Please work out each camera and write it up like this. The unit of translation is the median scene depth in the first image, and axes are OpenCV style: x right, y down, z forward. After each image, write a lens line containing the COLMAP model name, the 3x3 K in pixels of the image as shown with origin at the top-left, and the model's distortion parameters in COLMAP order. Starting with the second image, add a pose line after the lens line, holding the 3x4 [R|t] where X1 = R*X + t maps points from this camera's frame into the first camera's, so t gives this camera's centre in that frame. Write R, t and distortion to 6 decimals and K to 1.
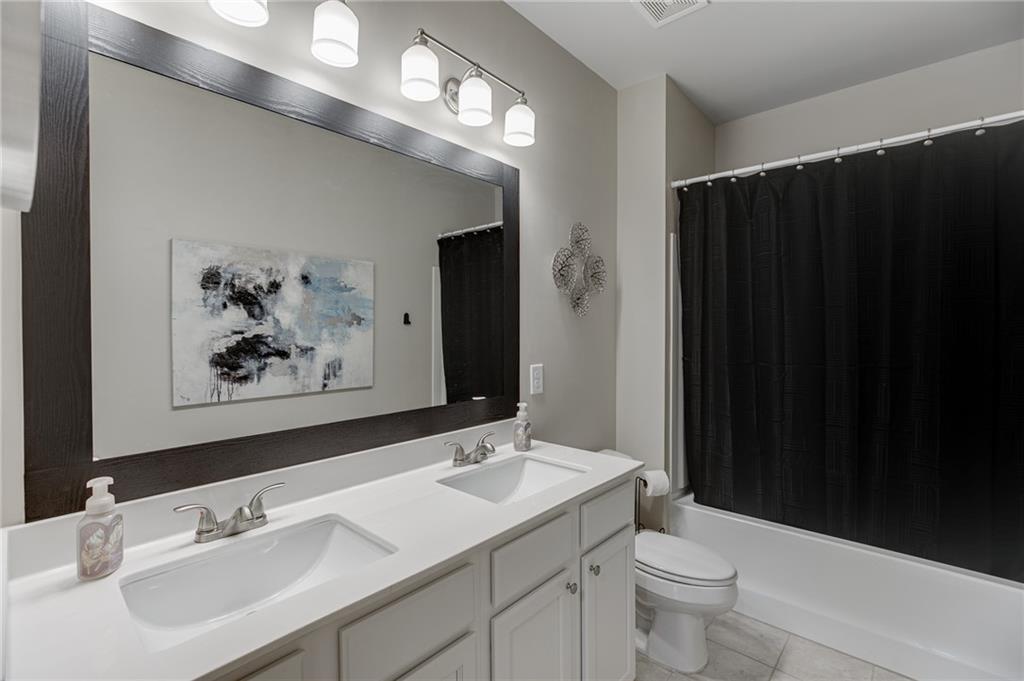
lens RADIAL K [[458.4, 0, 511.4], [0, 458.4, 333.2], [0, 0, 1]] dist [-0.019046, 0.000361]
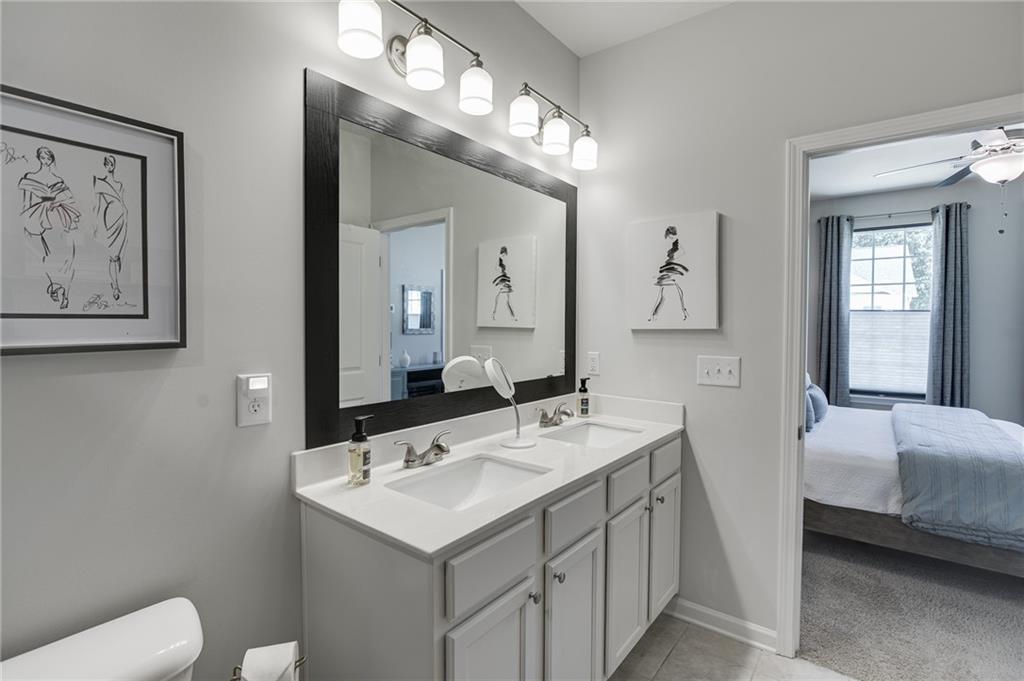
lens RADIAL K [[490.6, 0, 513.5], [0, 490.6, 317.5], [0, 0, 1]] dist [-0.000066, 0.000097]
pose [[0.996605, 0.019838, 0.079904, -0.374515], [-0.019004, 0.999757, -0.011178, 0.005099], [-0.080106, 0.009622, 0.996740, -0.413859]]
